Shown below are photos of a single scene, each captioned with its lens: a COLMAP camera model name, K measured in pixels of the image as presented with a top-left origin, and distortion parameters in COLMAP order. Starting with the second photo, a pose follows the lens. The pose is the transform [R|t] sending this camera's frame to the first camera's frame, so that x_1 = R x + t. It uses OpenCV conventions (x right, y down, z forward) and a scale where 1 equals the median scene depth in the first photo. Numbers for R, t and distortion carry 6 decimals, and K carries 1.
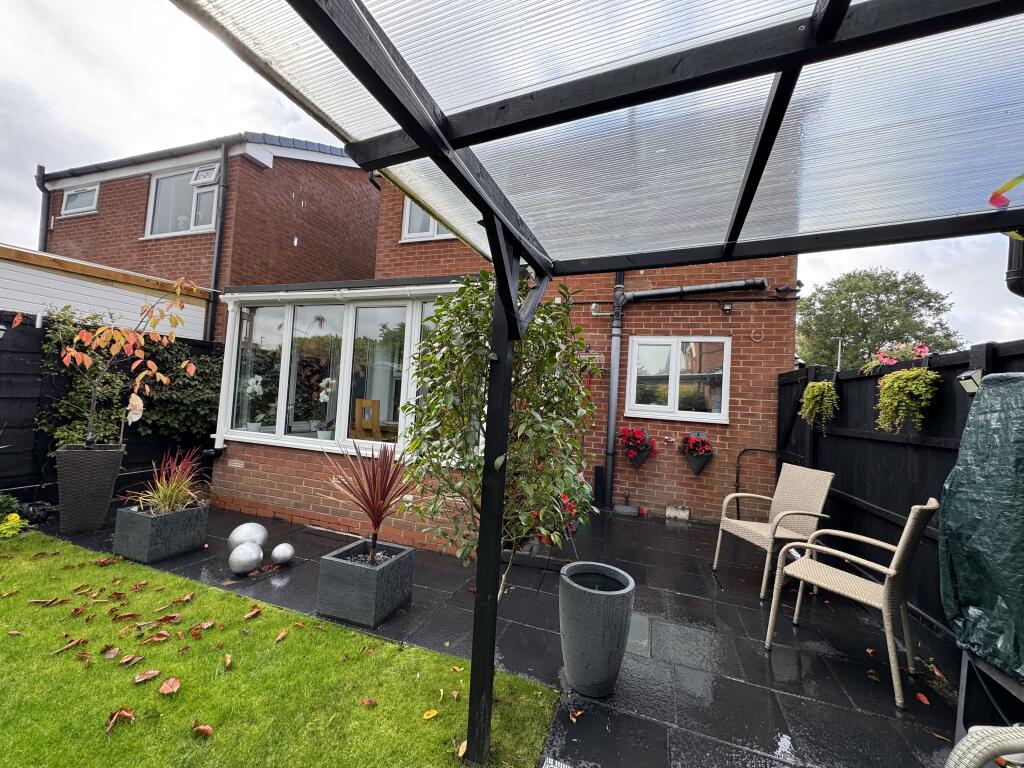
lens RADIAL K [[407.8, 0, 510.5], [0, 407.8, 382.3], [0, 0, 1]] dist [-0.001008, -0.000221]
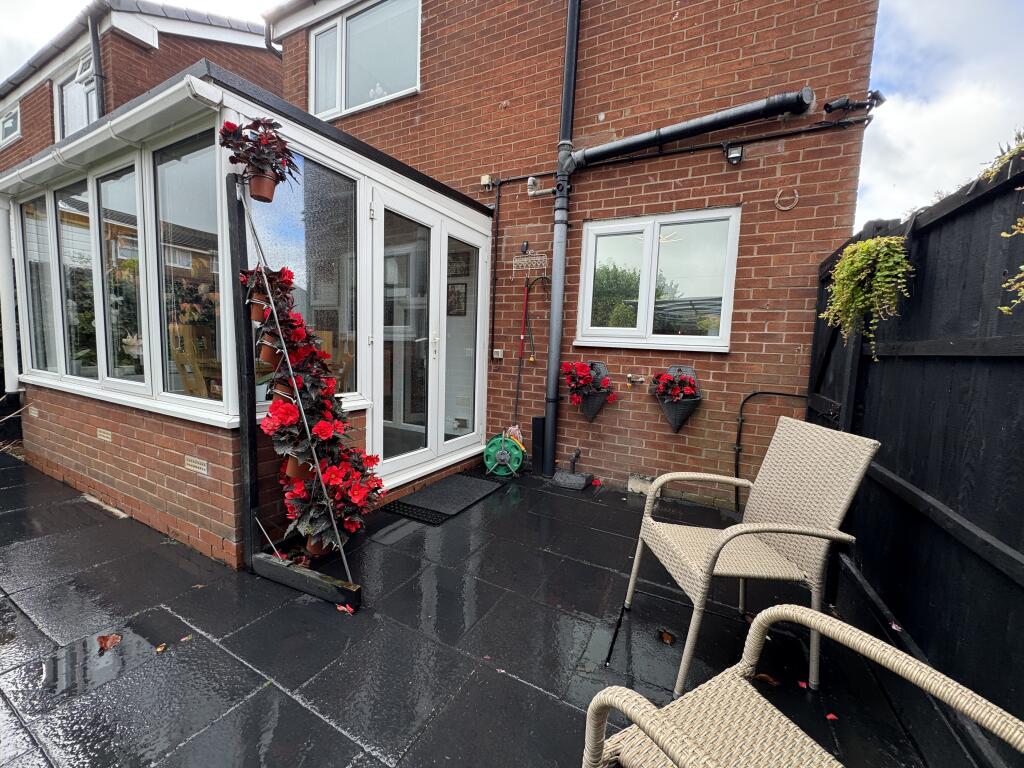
lens RADIAL K [[407.8, 0, 510.8], [0, 407.8, 381.9], [0, 0, 1]] dist [-0.001008, -0.000221]
pose [[0.987639, -0.006800, -0.156601, 0.294775], [0.026217, 0.992152, 0.122262, 0.060299], [0.154541, -0.124856, 0.980065, 0.323939]]
